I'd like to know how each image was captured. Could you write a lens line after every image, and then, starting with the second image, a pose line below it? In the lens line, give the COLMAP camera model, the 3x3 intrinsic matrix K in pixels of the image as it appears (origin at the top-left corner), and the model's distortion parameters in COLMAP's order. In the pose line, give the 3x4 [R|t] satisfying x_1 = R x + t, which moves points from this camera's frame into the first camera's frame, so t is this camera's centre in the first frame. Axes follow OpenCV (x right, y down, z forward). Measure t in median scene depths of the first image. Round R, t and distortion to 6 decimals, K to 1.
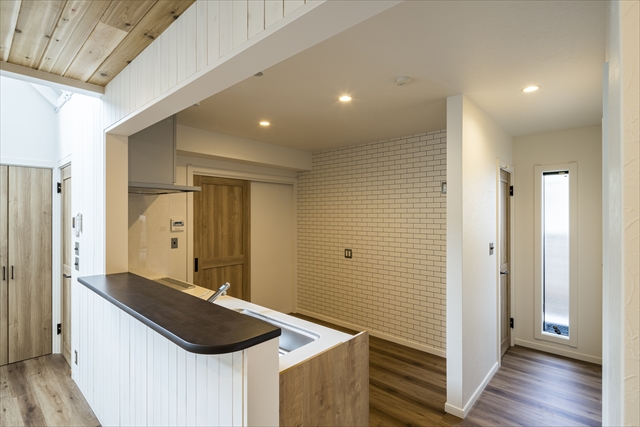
lens RADIAL K [[312.7, 0, 320.0], [0, 312.7, 213.5], [0, 0, 1]] dist [-0.002089, -0.001135]
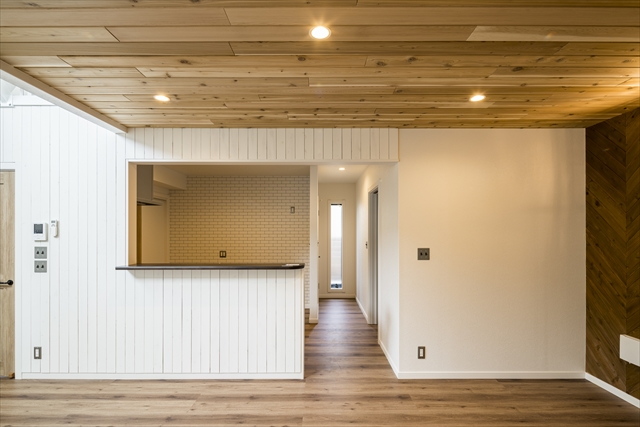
lens RADIAL K [[313.1, 0, 318.6], [0, 313.1, 230.2], [0, 0, 1]] dist [-0.001071, -0.000881]
pose [[0.746162, -0.000133, 0.665764, -0.626666], [-0.000333, 1.000000, 0.000573, 0.027259], [-0.665764, -0.000649, 0.746162, -0.374011]]
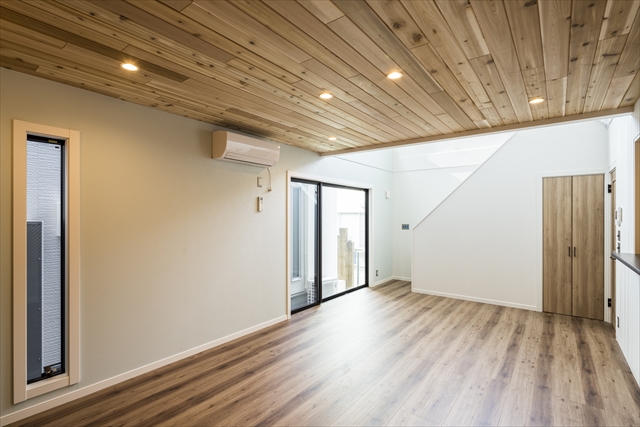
lens RADIAL K [[310.1, 0, 319.0], [0, 310.1, 216.9], [0, 0, 1]] dist [-0.002020, -0.001071]
pose [[0.072598, -0.000863, -0.997361, 0.302588], [0.000002, 1.000000, -0.000865, 0.030733], [0.997361, 0.000061, 0.072598, -0.238067]]
